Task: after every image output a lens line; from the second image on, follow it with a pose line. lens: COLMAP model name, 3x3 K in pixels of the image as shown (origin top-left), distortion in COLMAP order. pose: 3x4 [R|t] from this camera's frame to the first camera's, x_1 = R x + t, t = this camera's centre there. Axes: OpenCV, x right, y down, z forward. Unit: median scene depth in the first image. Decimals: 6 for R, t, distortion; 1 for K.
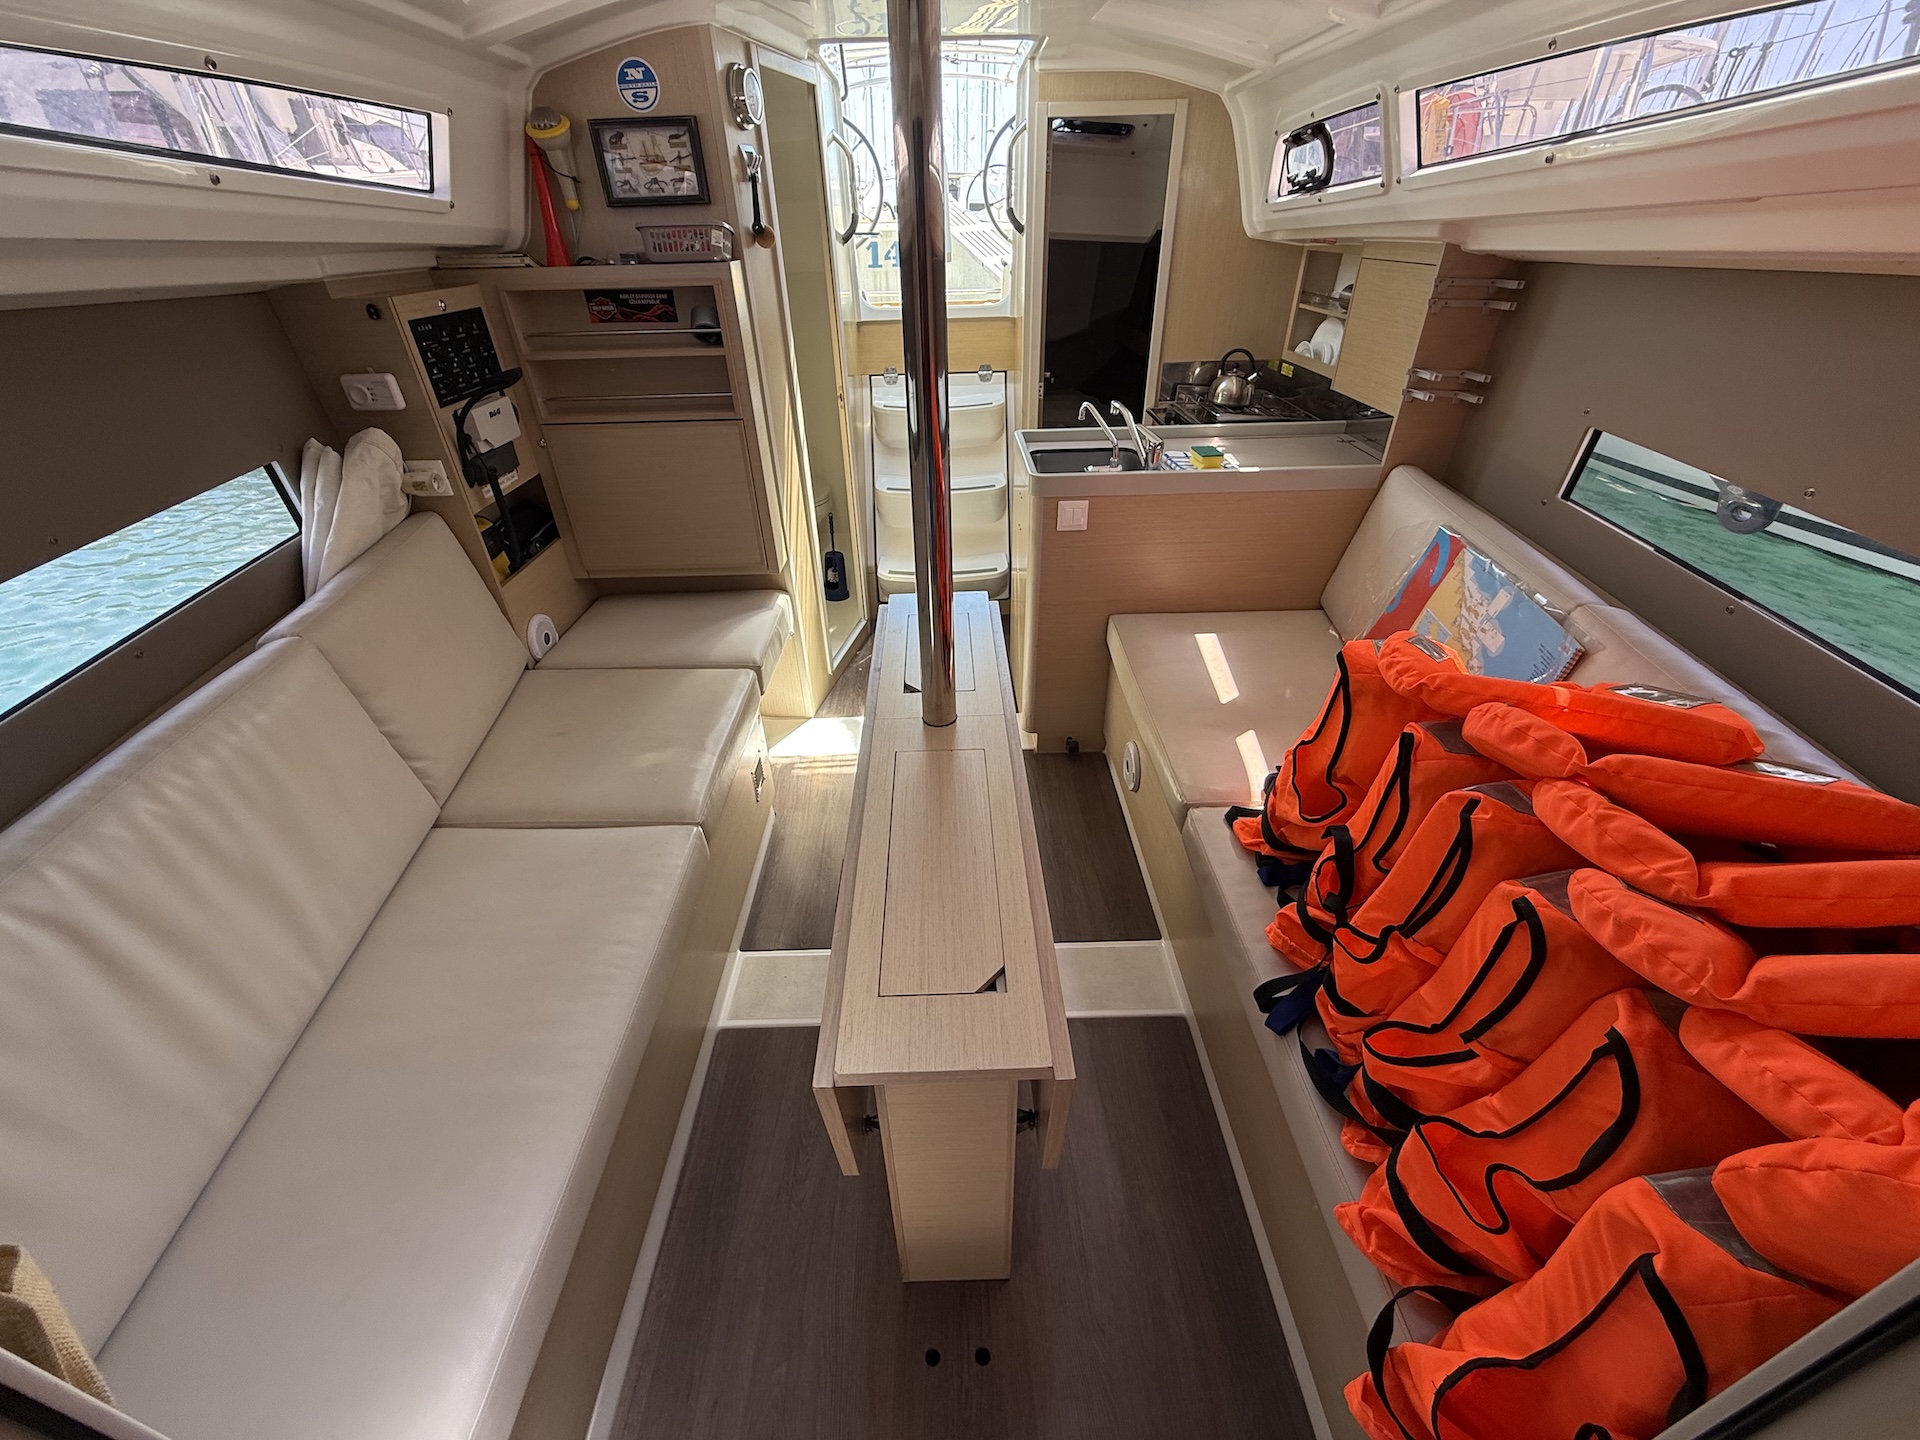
lens RADIAL K [[769.6, 0, 960.0], [0, 769.6, 720.0], [0, 0, 1]] dist [0.001417, 0.000084]
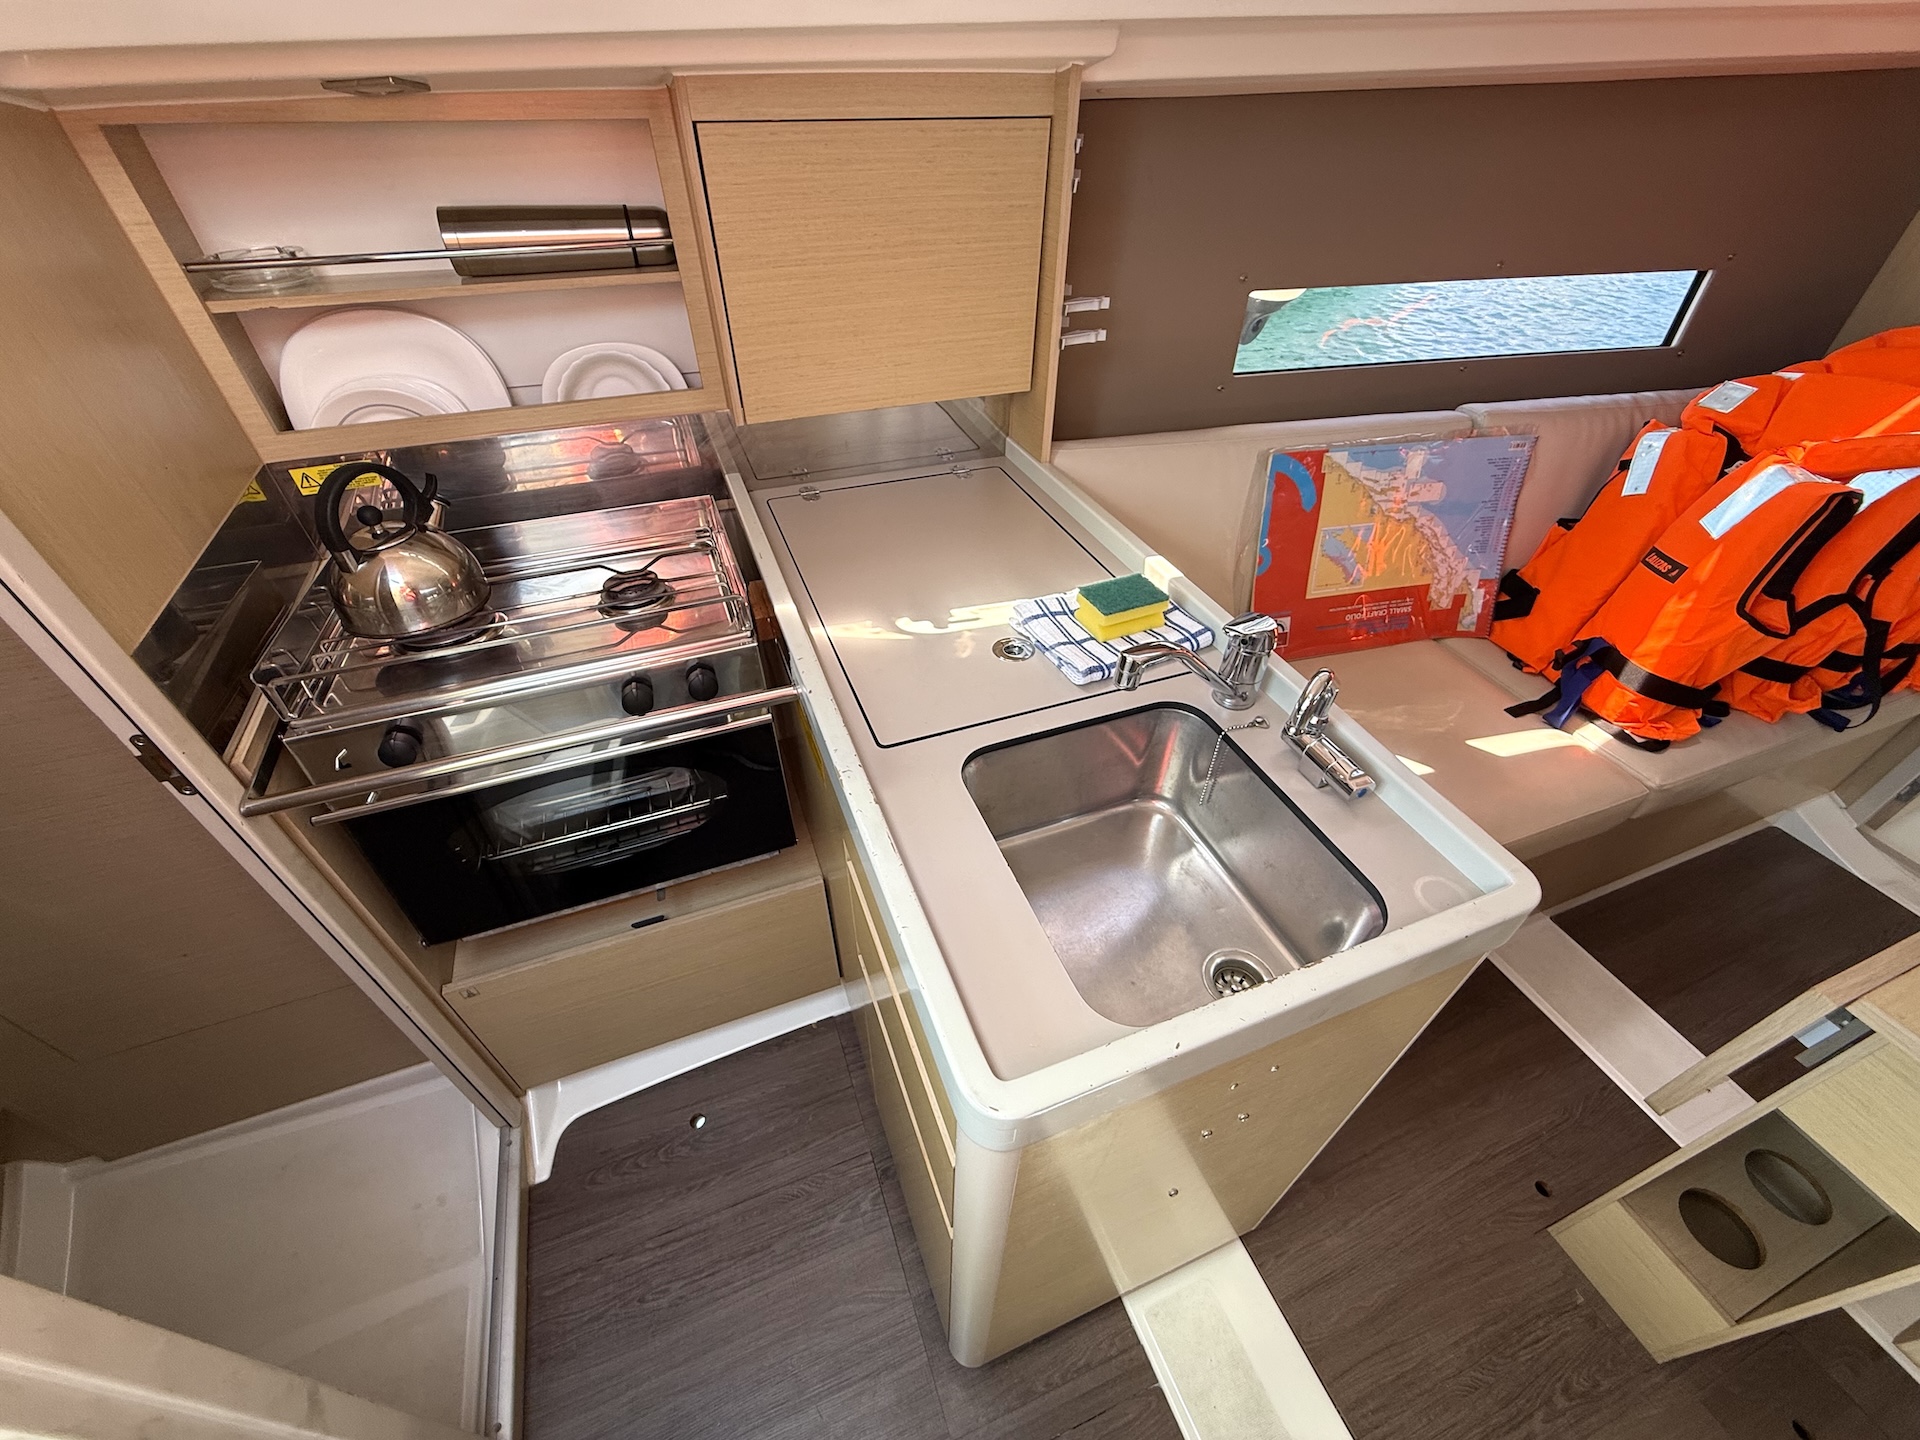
lens RADIAL K [[769.6, 0, 960.0], [0, 769.6, 720.0], [0, 0, 1]] dist [0.001417, 0.000084]
pose [[-0.333547, -0.607101, 0.721232, -0.012617], [0.517003, 0.521940, 0.678444, -0.908981], [-0.788324, 0.599172, 0.139782, 1.453130]]
